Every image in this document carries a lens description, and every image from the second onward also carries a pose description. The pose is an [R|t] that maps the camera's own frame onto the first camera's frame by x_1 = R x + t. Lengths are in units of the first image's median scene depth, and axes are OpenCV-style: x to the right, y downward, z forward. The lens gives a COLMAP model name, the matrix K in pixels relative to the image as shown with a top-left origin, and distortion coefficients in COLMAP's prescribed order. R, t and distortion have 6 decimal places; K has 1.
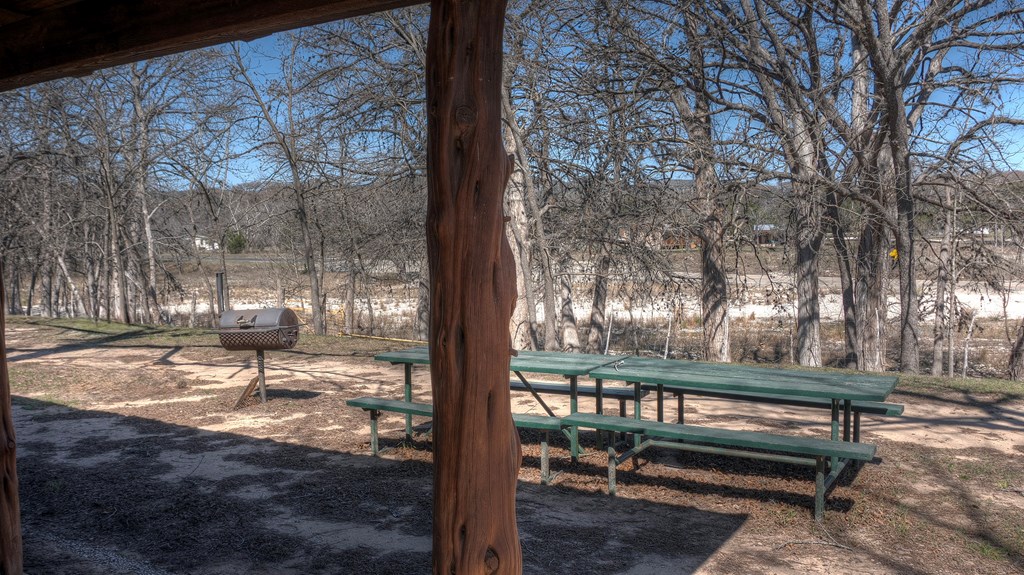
lens RADIAL K [[840.1, 0, 512.0], [0, 840.1, 287.5], [0, 0, 1]] dist [-0.092906, 0.050013]
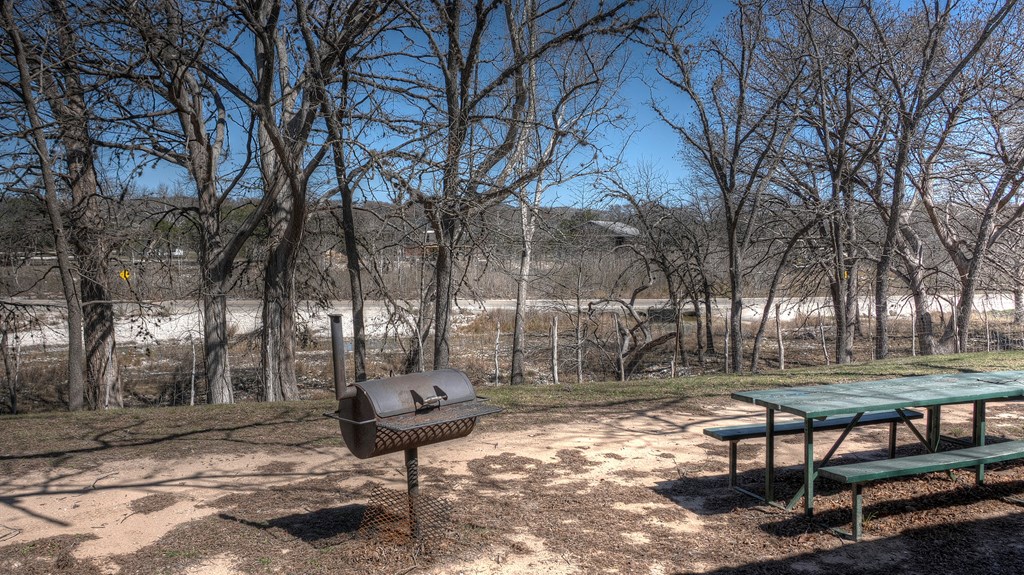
lens RADIAL K [[840.1, 0, 512.0], [0, 840.1, 287.5], [0, 0, 1]] dist [-0.092906, 0.050013]
pose [[0.599913, -0.017451, 0.799875, -0.208722], [0.036646, 0.999312, -0.005682, -0.008945], [-0.799226, 0.032721, 0.600140, 0.171935]]
